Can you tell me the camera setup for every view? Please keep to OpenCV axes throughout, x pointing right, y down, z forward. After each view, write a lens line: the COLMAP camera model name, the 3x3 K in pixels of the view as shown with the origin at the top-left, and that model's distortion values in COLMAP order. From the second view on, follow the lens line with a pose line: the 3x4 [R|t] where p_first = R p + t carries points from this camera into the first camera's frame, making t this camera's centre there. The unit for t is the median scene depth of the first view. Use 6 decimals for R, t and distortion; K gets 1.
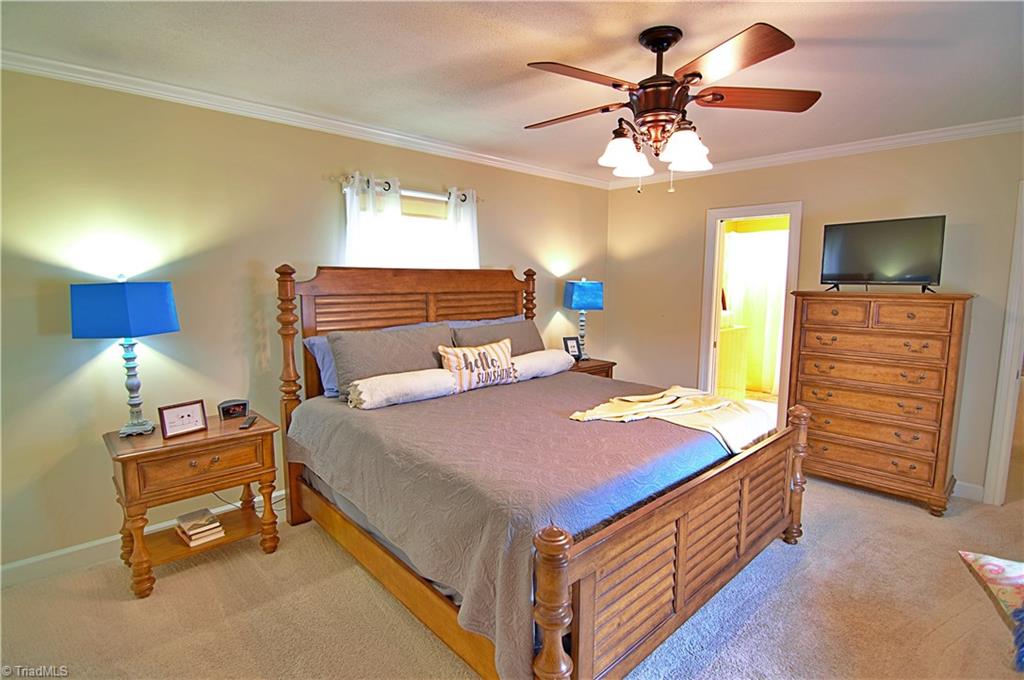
lens RADIAL K [[499.6, 0, 510.2], [0, 499.6, 341.8], [0, 0, 1]] dist [-0.024611, -0.001107]
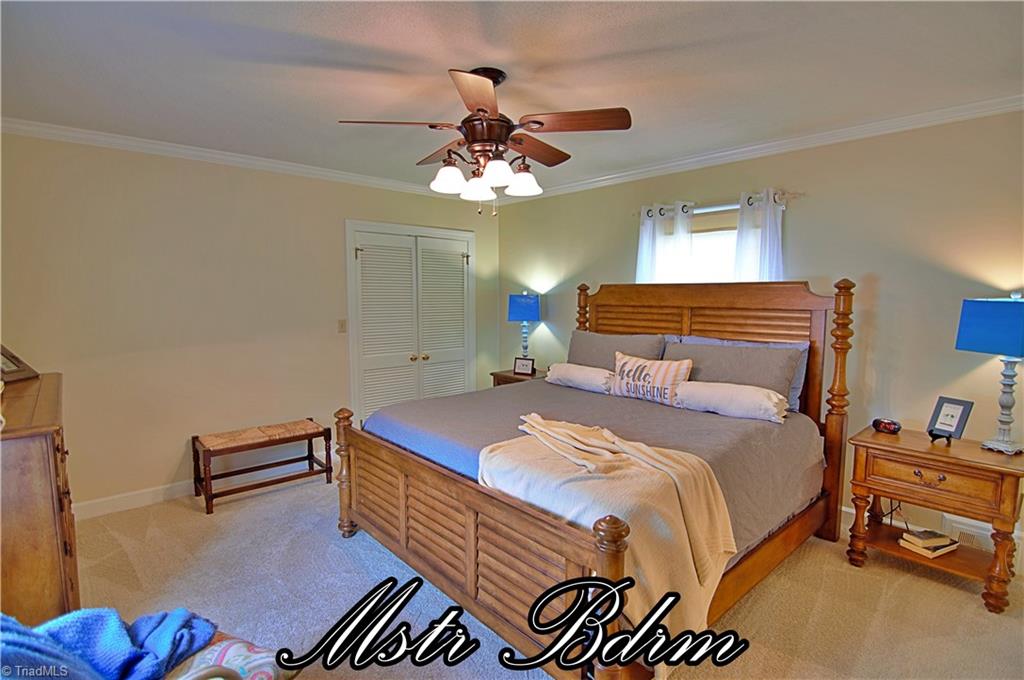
lens RADIAL K [[475.6, 0, 509.9], [0, 475.6, 339.0], [0, 0, 1]] dist [0.000422, -0.000030]
pose [[0.011987, 0.099883, -0.994927, 0.851123], [-0.119783, 0.987977, 0.097743, -0.088909], [0.992728, 0.118004, 0.023807, 0.650450]]
